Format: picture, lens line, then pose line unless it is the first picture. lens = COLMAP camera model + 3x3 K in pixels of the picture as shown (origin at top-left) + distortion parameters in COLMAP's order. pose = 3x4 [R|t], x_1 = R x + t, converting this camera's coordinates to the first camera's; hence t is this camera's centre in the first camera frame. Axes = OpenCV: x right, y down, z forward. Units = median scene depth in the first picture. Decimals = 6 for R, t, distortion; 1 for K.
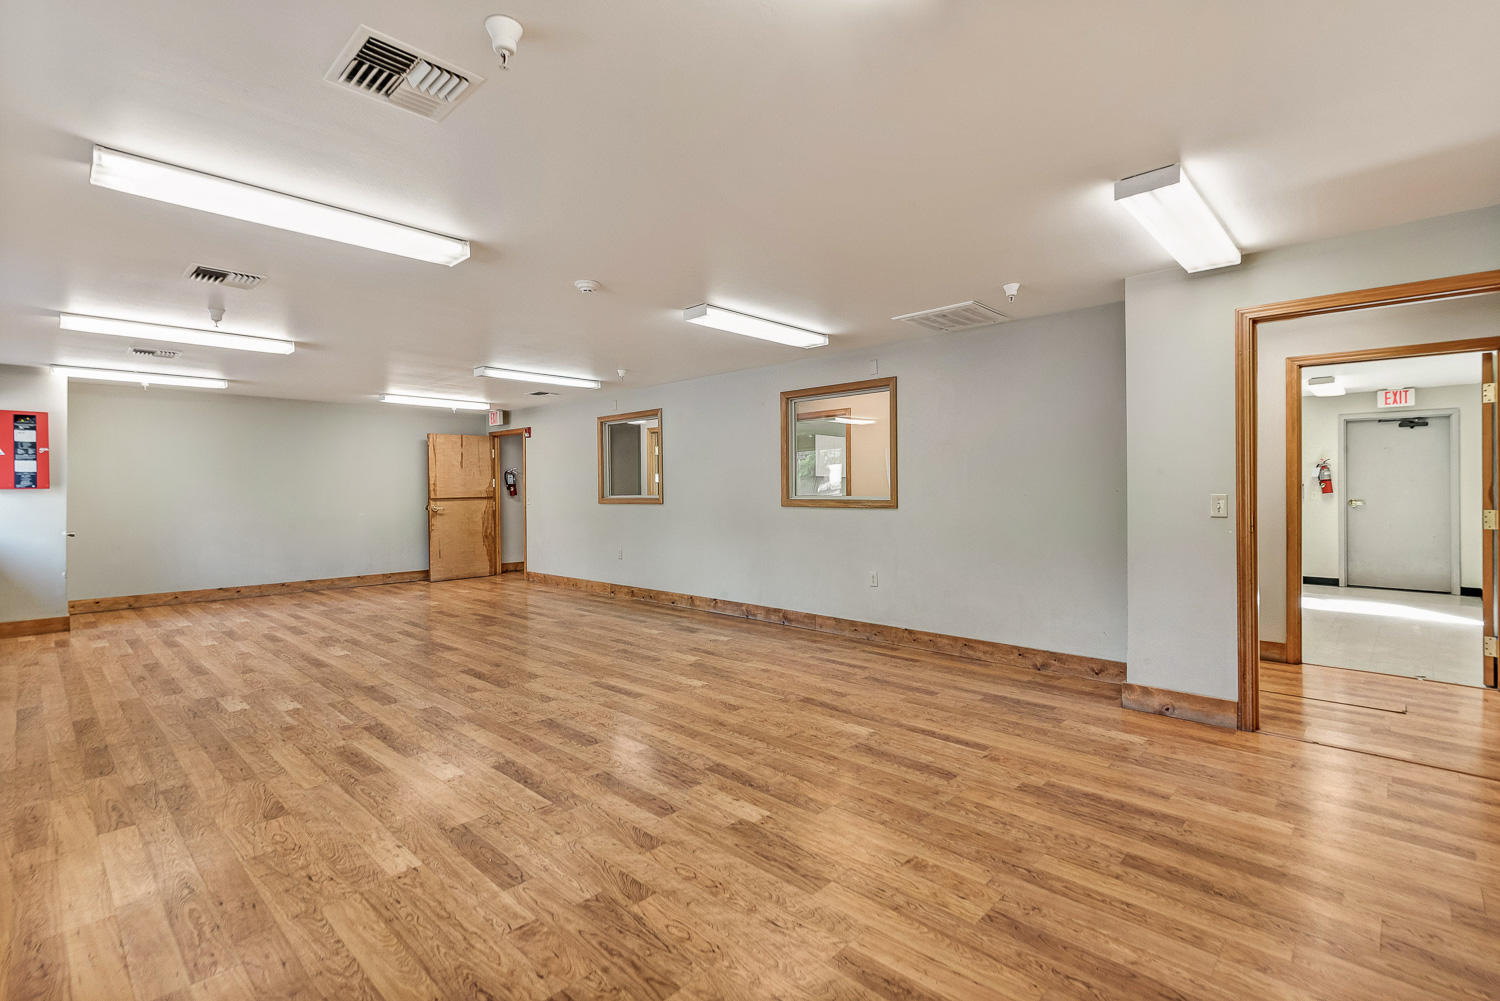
lens RADIAL K [[720.9, 0, 702.6], [0, 720.9, 493.6], [0, 0, 1]] dist [0.018978, -0.000303]
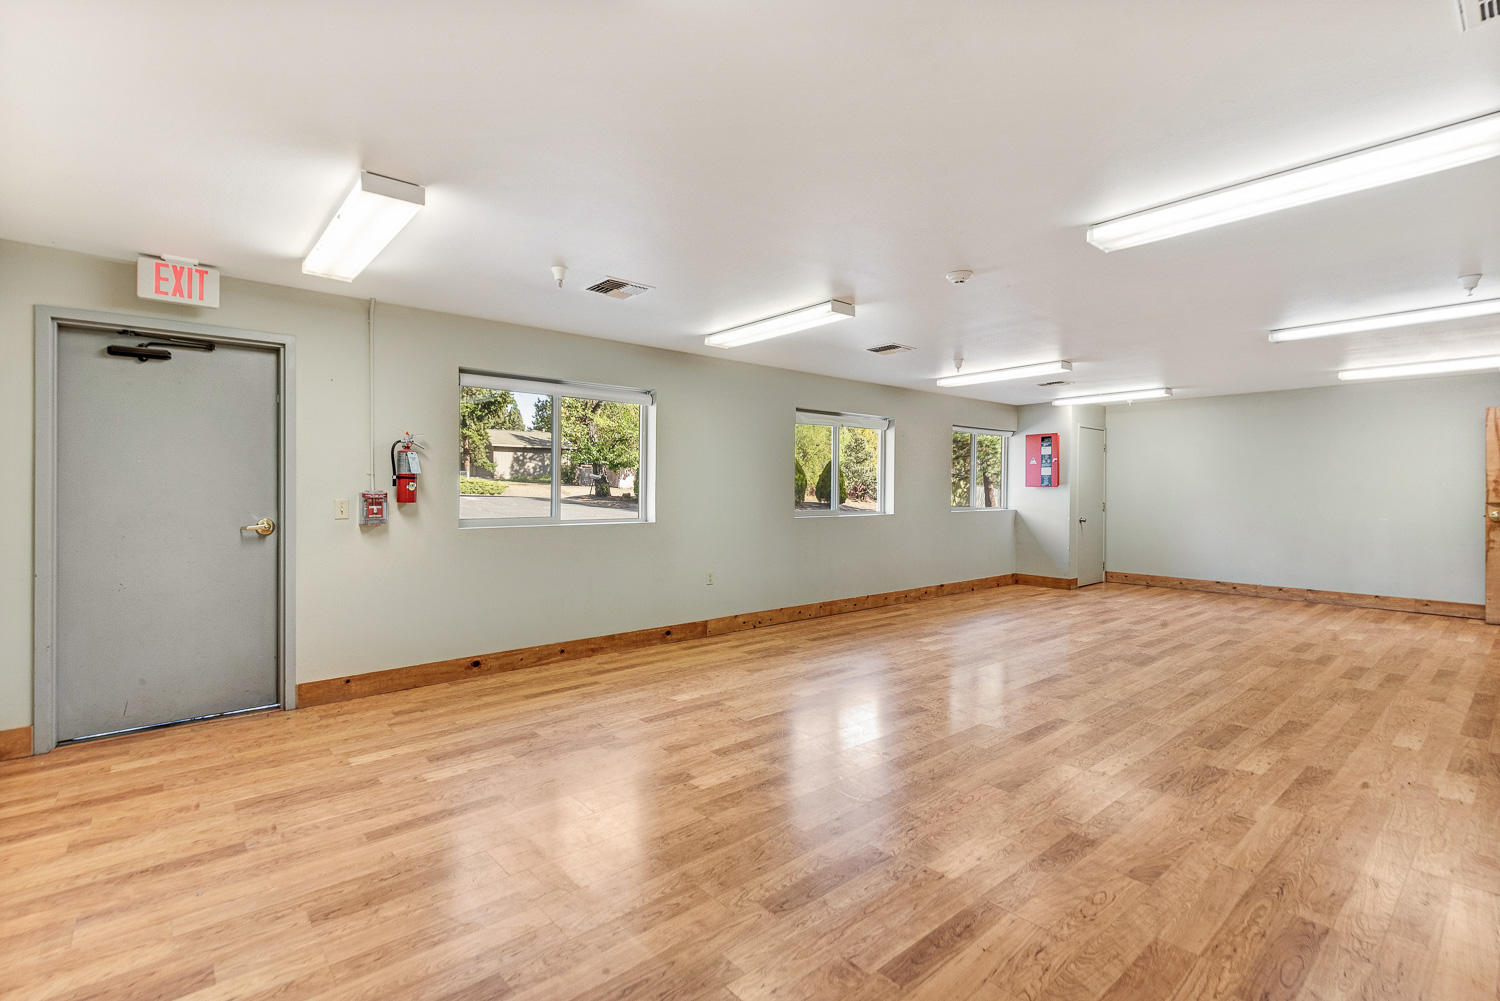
lens RADIAL K [[691.1, 0, 750.0], [0, 691.1, 489.3], [0, 0, 1]] dist [0.020702, -0.001174]
pose [[-0.077593, 0.007222, -0.996959, 0.777663], [-0.007506, 0.999941, 0.007828, -0.011848], [0.996957, 0.008090, -0.077534, 0.793907]]
